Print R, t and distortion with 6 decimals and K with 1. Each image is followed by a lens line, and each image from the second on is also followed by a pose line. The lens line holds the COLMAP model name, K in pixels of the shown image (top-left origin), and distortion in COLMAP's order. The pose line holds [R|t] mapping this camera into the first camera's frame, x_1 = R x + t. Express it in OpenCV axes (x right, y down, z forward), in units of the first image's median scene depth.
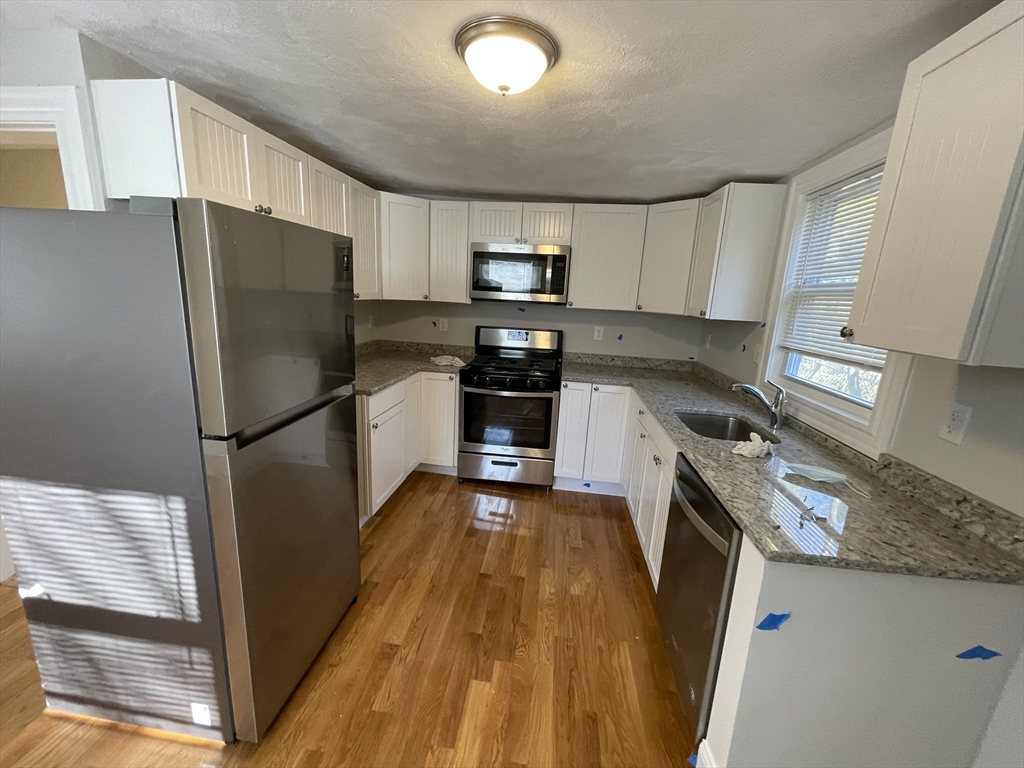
lens RADIAL K [[414.1, 0, 509.4], [0, 414.1, 383.6], [0, 0, 1]] dist [0.001135, 0.000388]
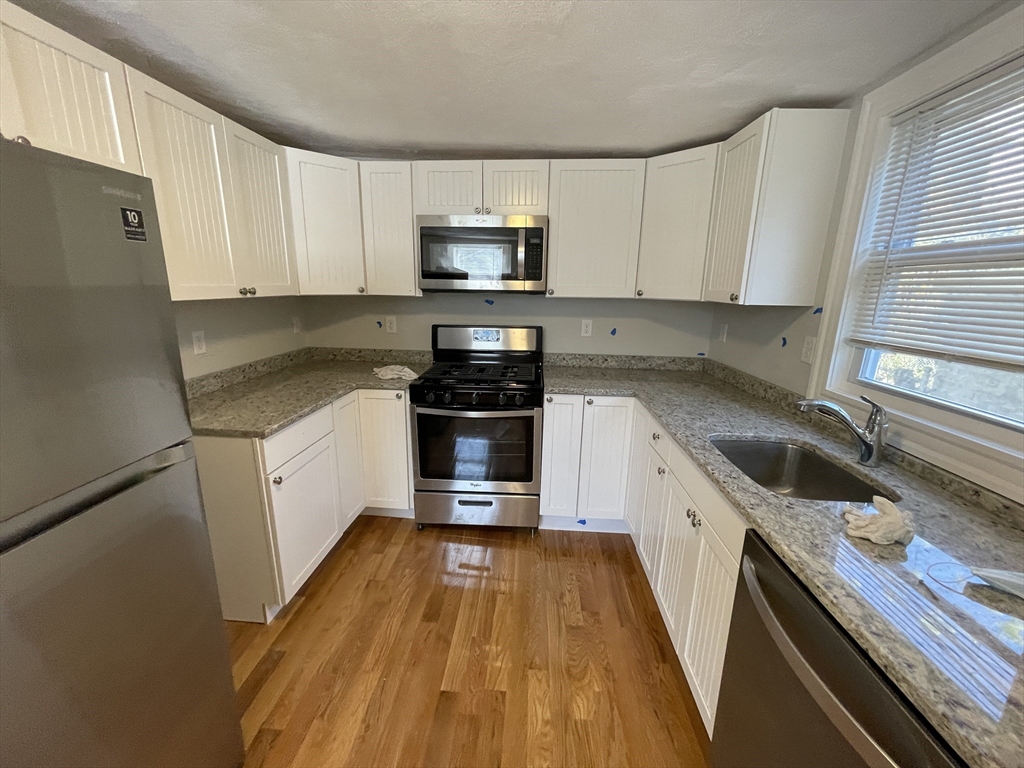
lens RADIAL K [[414.1, 0, 509.4], [0, 414.1, 383.6], [0, 0, 1]] dist [0.001135, 0.000388]
pose [[0.997629, -0.047760, 0.049542, 0.025033], [0.046916, 0.998736, 0.018061, -0.041605], [-0.050342, -0.015694, 0.998609, 0.242512]]
